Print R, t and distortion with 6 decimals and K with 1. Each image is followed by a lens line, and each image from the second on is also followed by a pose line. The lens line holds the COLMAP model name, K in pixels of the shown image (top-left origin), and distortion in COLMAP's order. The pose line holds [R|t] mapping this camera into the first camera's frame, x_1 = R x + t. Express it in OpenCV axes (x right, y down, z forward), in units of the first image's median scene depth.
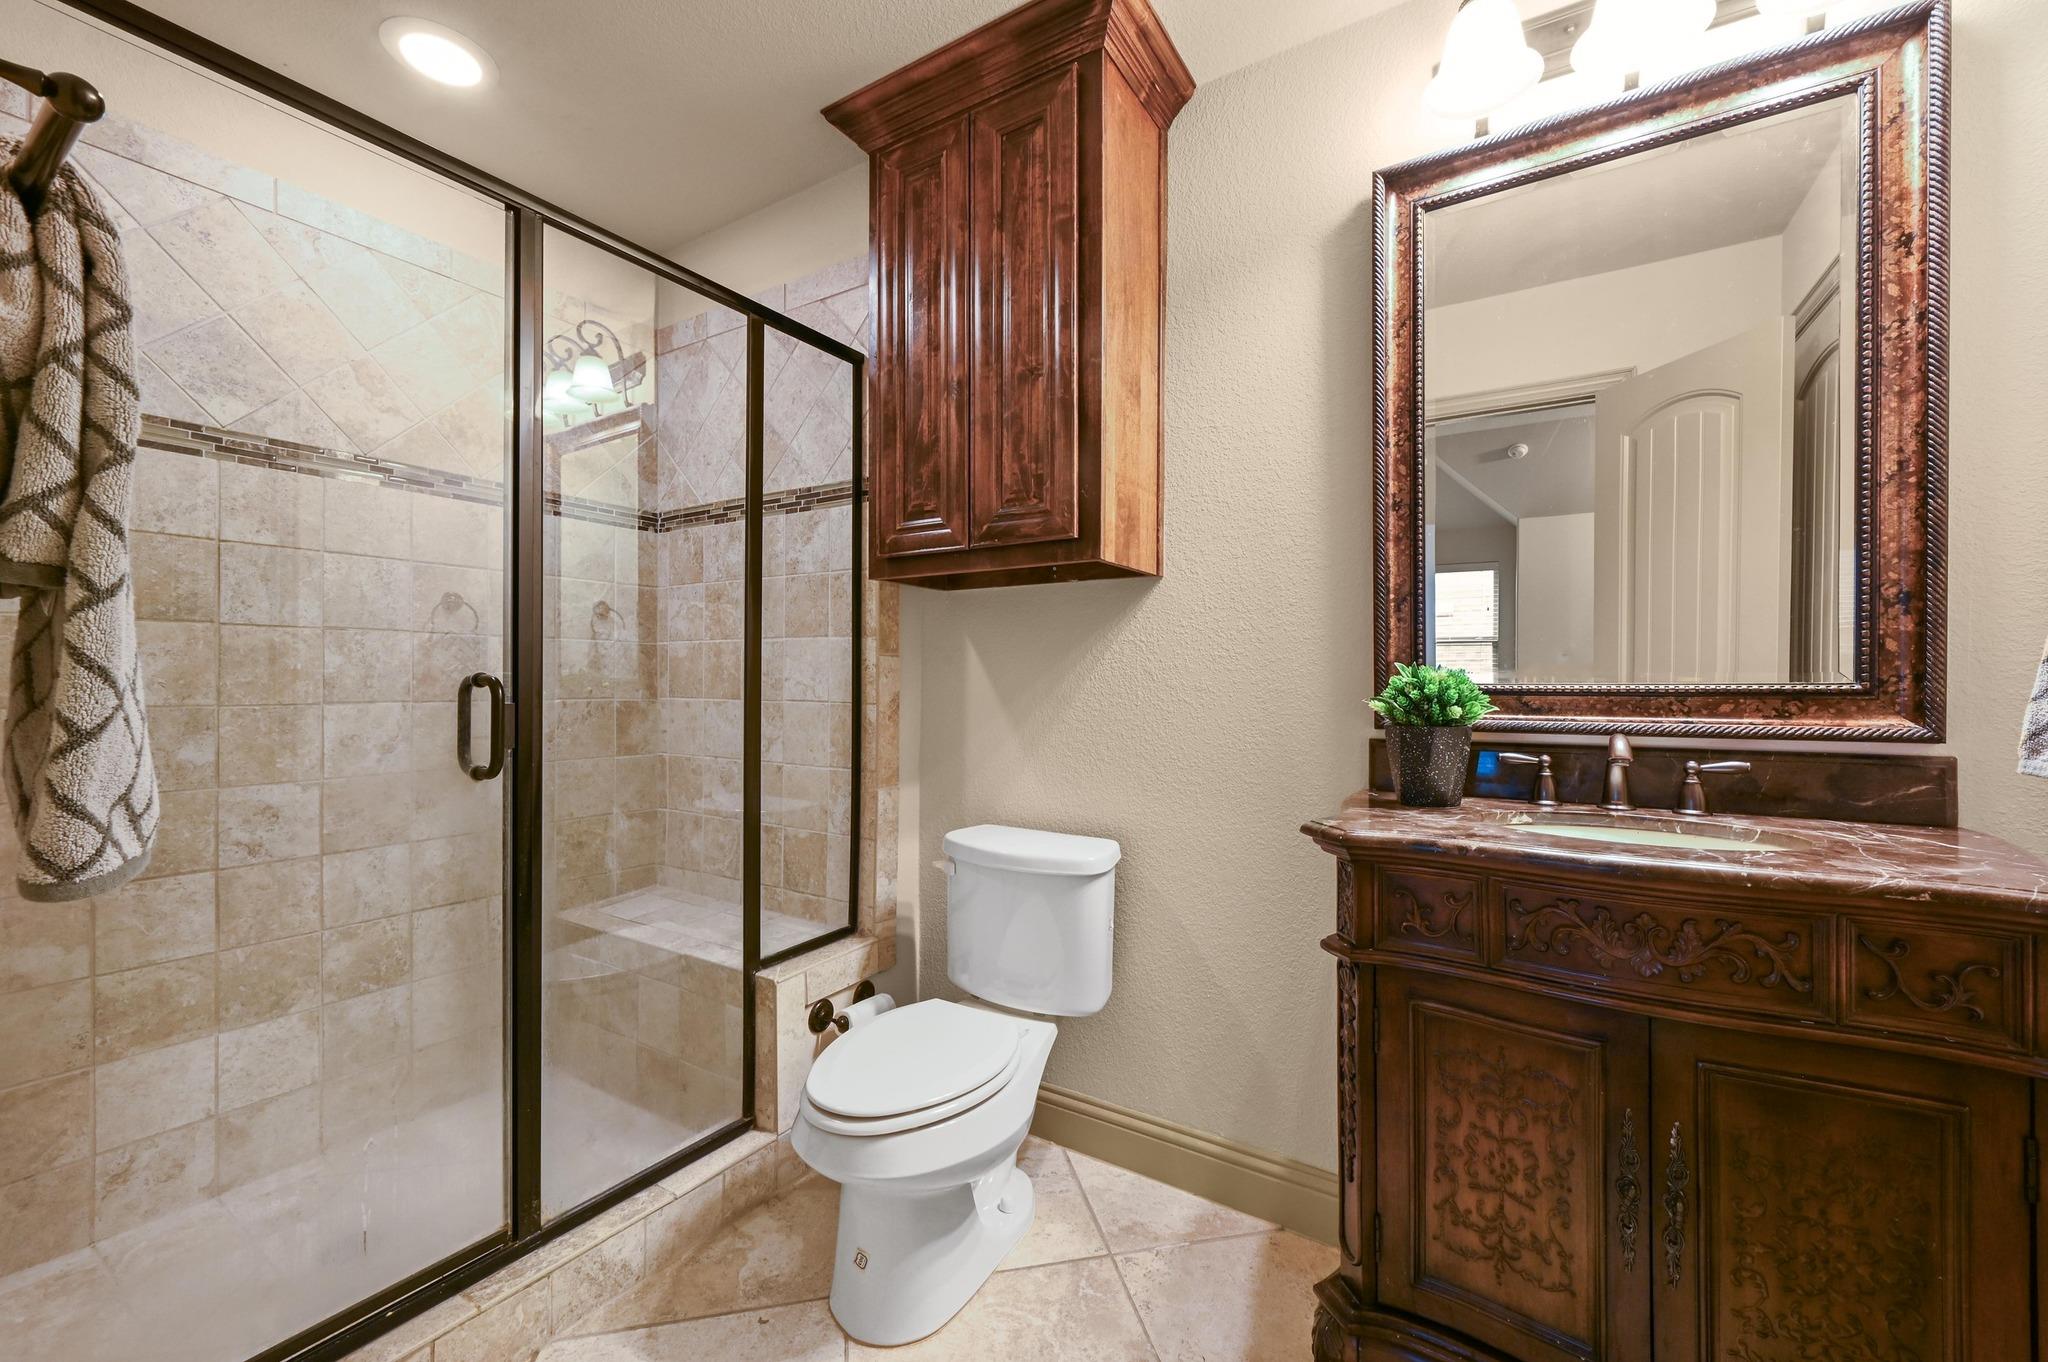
lens RADIAL K [[818.5, 0, 1022.4], [0, 818.5, 685.7], [0, 0, 1]] dist [-0.001711, 0.001096]
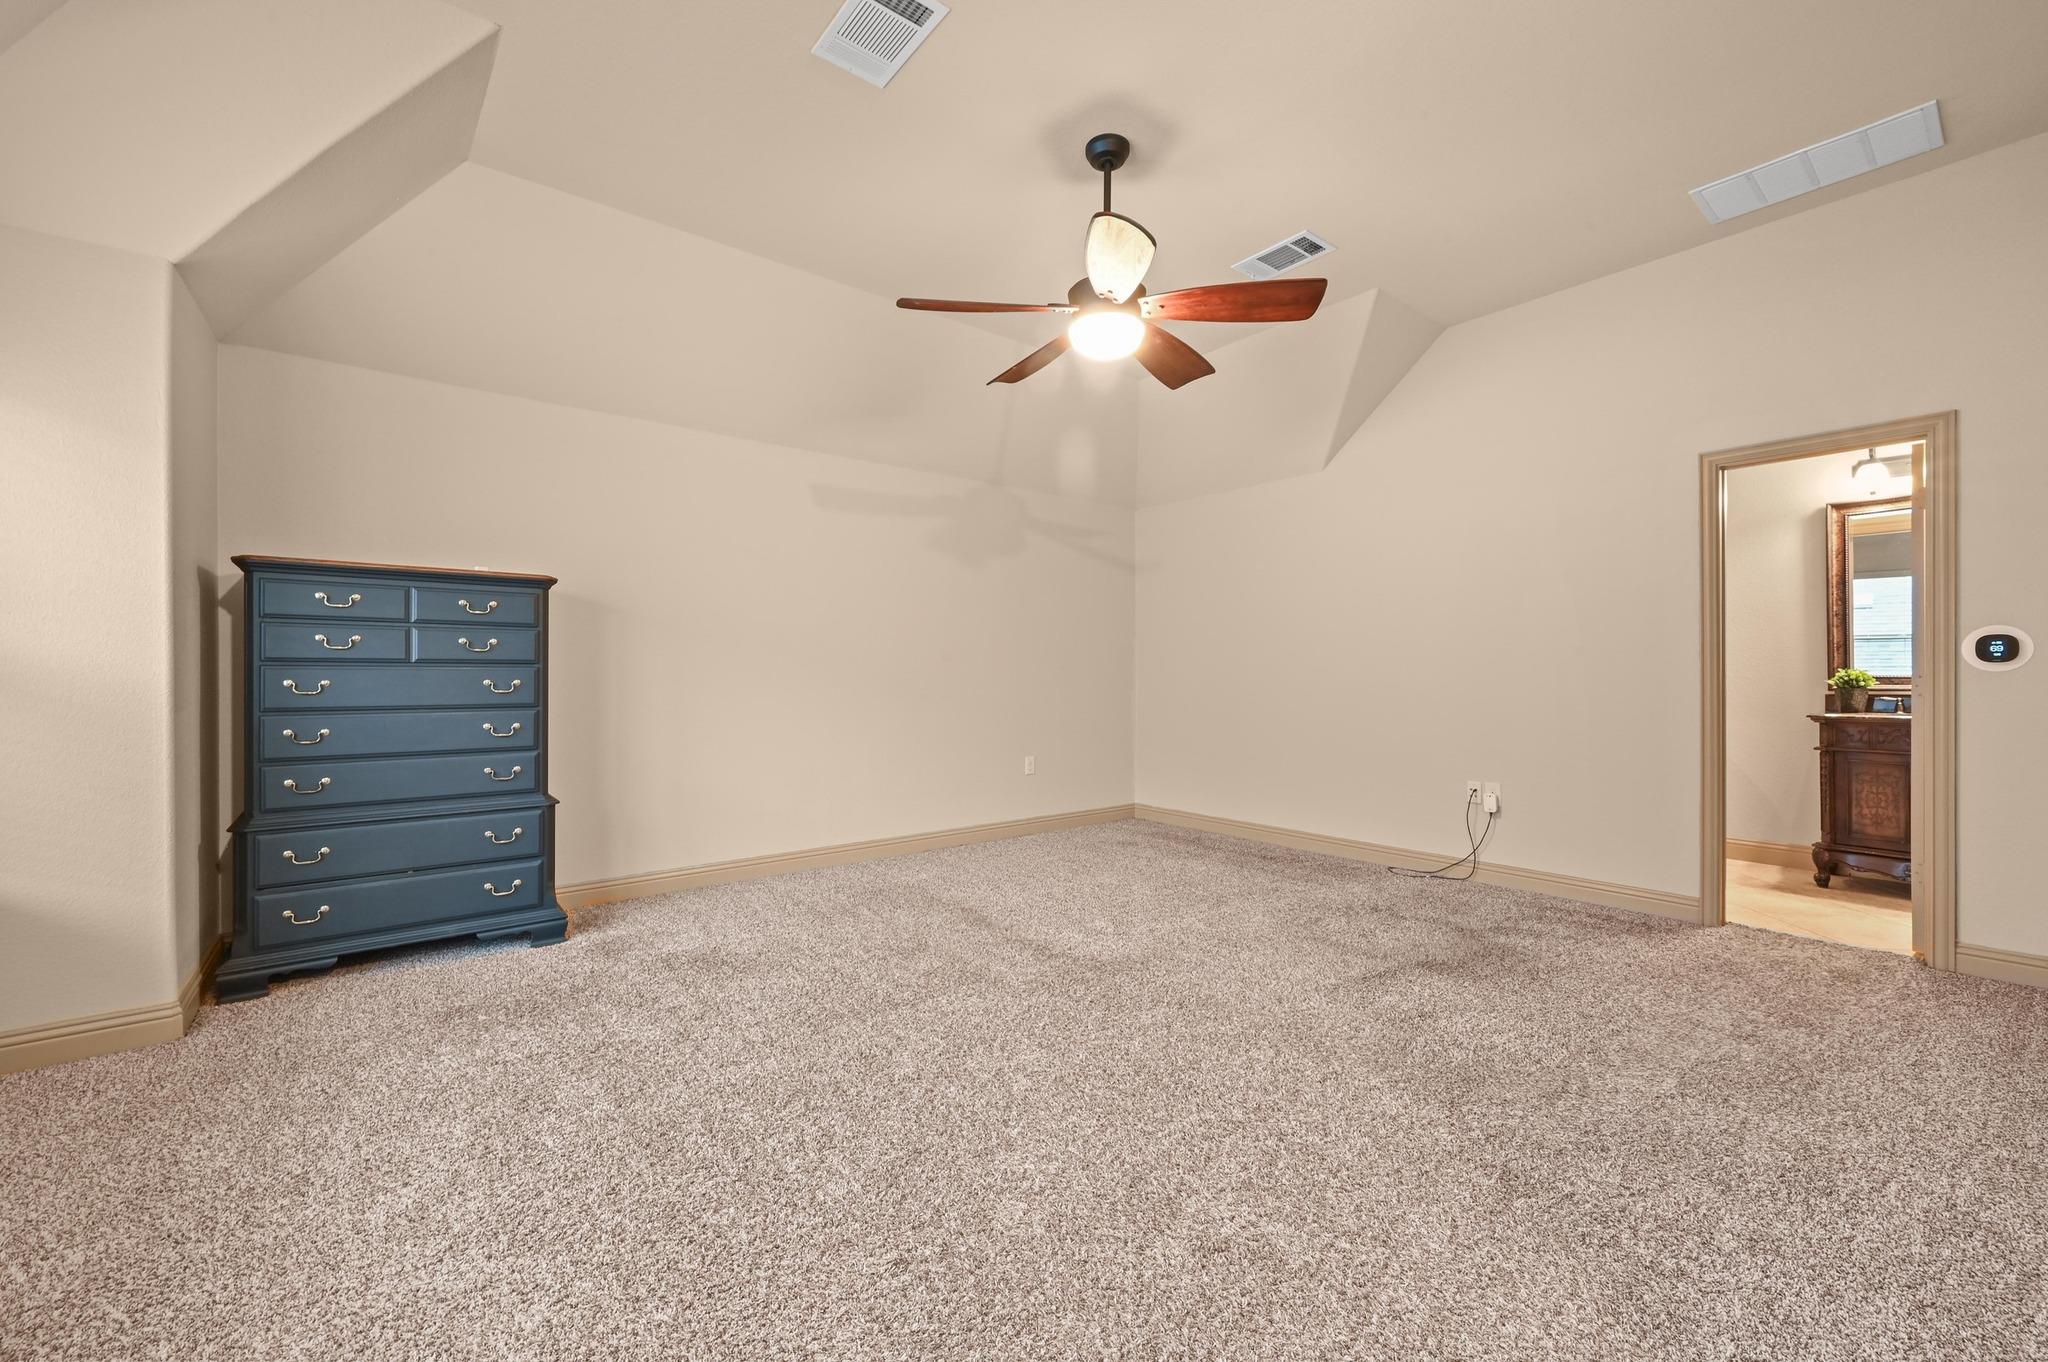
lens RADIAL K [[818.5, 0, 1023.1], [0, 818.5, 672.8], [0, 0, 1]] dist [-0.001711, 0.001096]
pose [[0.945121, -0.007015, -0.326646, -1.729843], [0.005139, 0.999965, -0.006606, -0.009089], [0.326681, 0.004565, 0.945124, -3.505555]]
